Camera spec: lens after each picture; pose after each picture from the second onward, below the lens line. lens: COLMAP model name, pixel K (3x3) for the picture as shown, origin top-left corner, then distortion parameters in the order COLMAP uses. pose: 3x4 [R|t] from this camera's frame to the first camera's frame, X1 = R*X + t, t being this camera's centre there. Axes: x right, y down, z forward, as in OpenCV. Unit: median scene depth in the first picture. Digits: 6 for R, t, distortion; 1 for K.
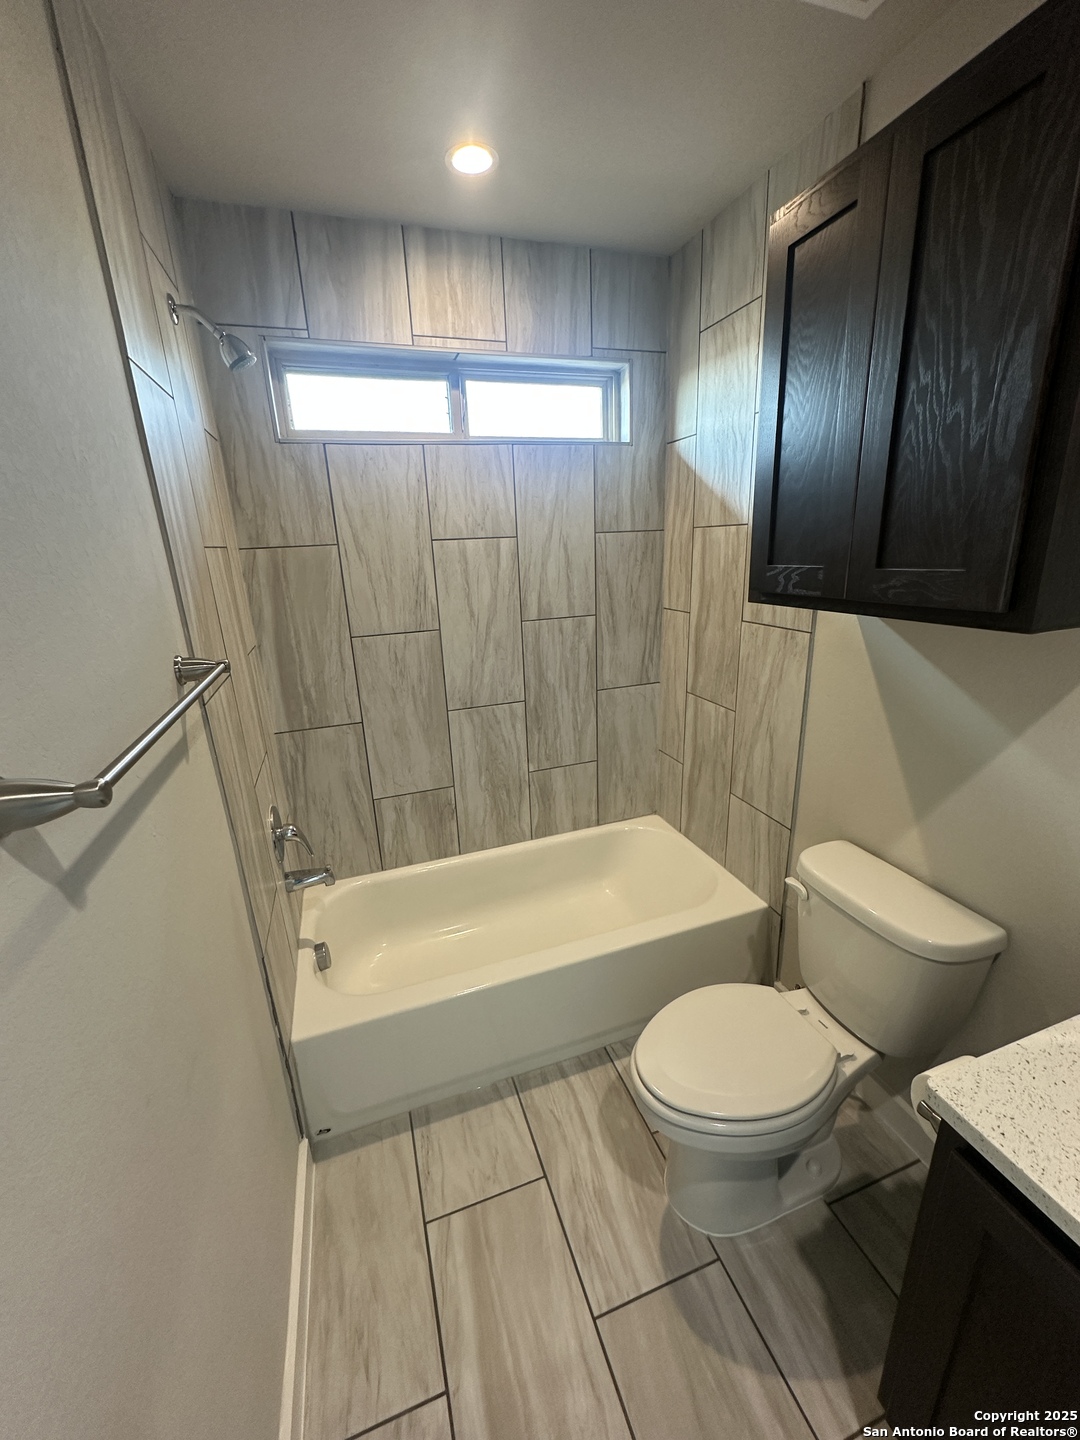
lens RADIAL K [[576.4, 0, 545.5], [0, 576.4, 720.8], [0, 0, 1]] dist [-0.000187, -0.000078]
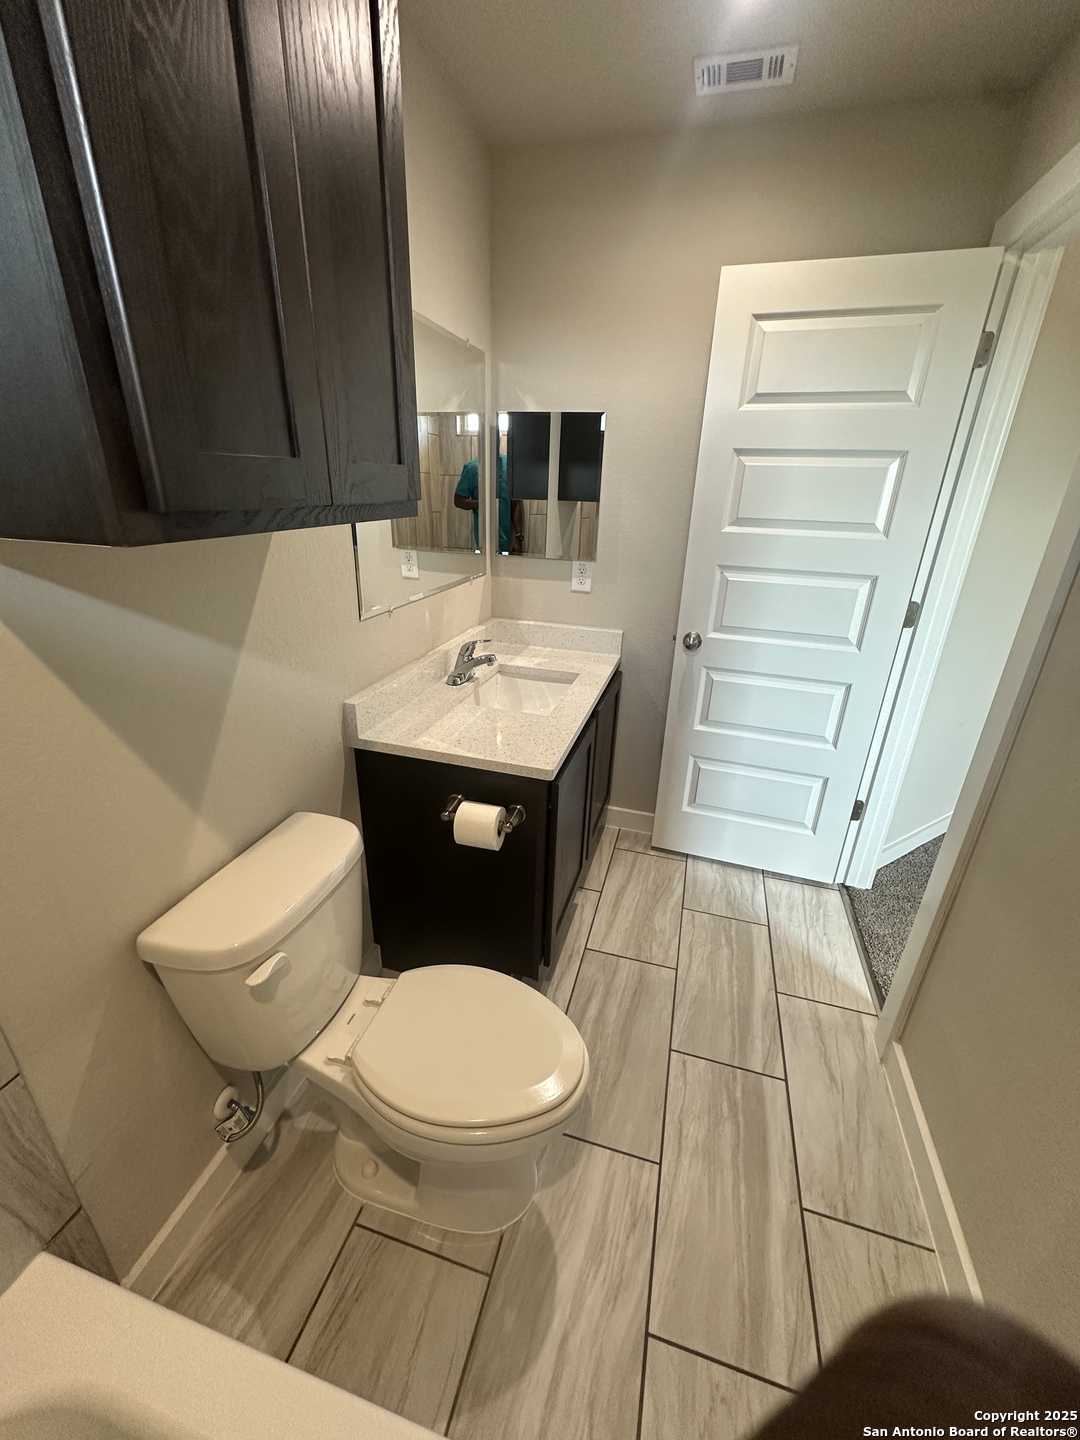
lens RADIAL K [[576.4, 0, 541.9], [0, 576.4, 715.8], [0, 0, 1]] dist [-0.000187, -0.000078]
pose [[-0.819790, -0.196483, 0.537903, -0.139861], [0.177578, 0.805777, 0.564969, -0.294347], [-0.544436, 0.558675, -0.625676, 1.175853]]
